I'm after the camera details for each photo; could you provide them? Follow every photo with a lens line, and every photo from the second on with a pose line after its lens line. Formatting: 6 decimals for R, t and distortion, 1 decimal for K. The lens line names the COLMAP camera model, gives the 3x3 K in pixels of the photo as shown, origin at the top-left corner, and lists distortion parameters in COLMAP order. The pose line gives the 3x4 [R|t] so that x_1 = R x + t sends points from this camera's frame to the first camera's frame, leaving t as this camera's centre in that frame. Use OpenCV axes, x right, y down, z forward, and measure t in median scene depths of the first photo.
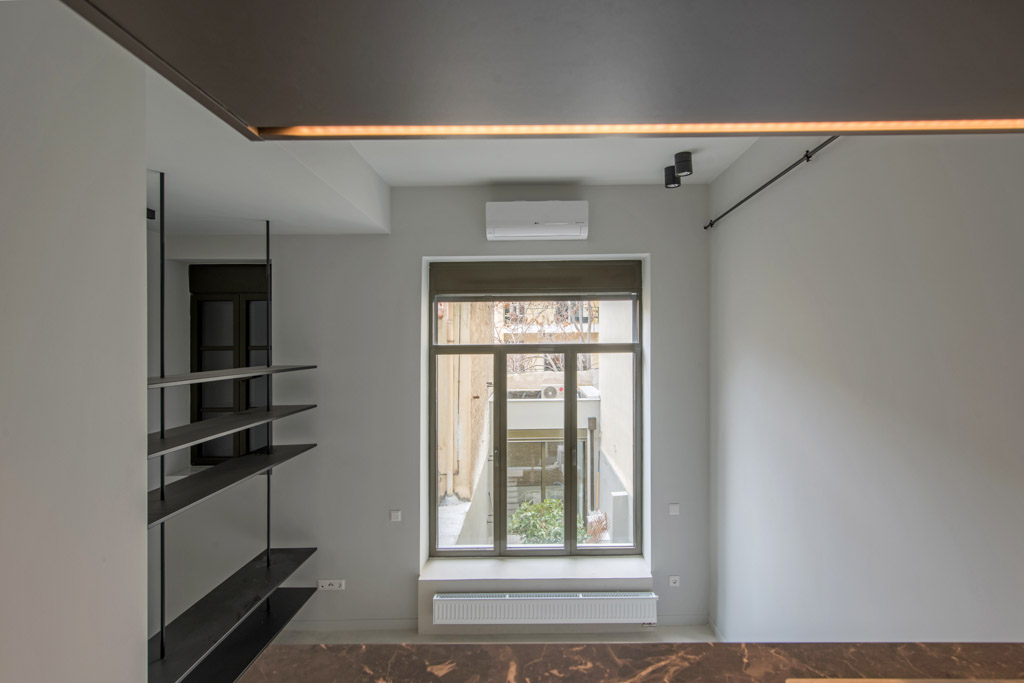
lens RADIAL K [[549.6, 0, 517.2], [0, 549.6, 336.8], [0, 0, 1]] dist [0.003733, -0.000596]
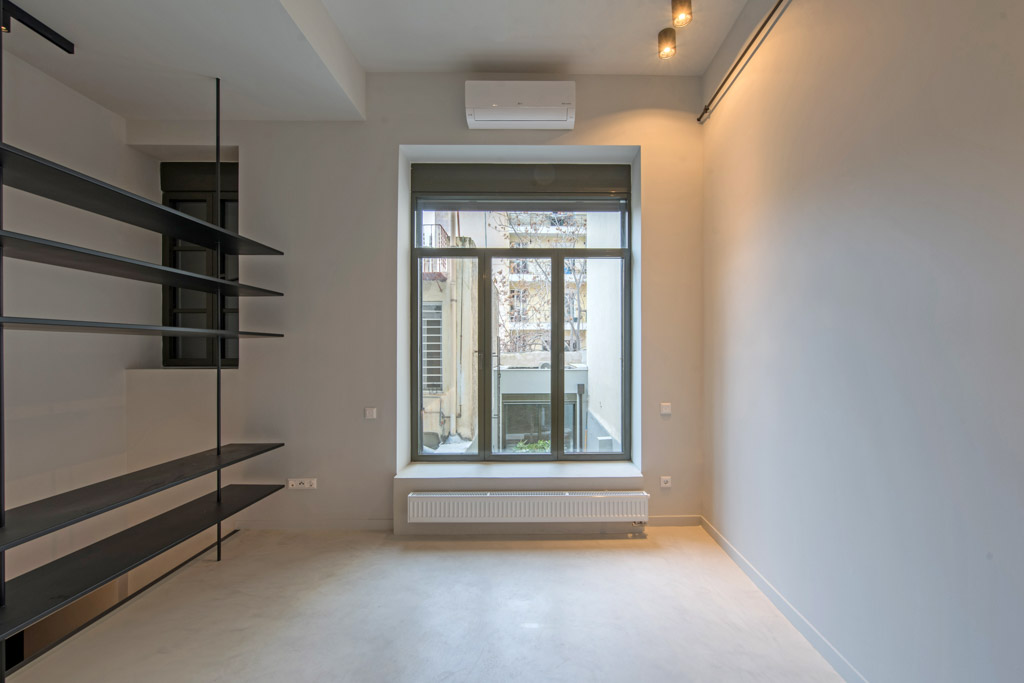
lens RADIAL K [[418.0, 0, 523.4], [0, 418.0, 365.8], [0, 0, 1]] dist [-0.002023, 0.000125]
pose [[0.999991, -0.003340, -0.002712, 0.037582], [0.003422, 0.999524, 0.030647, 0.196221], [0.002609, -0.030656, 0.999527, 0.251612]]
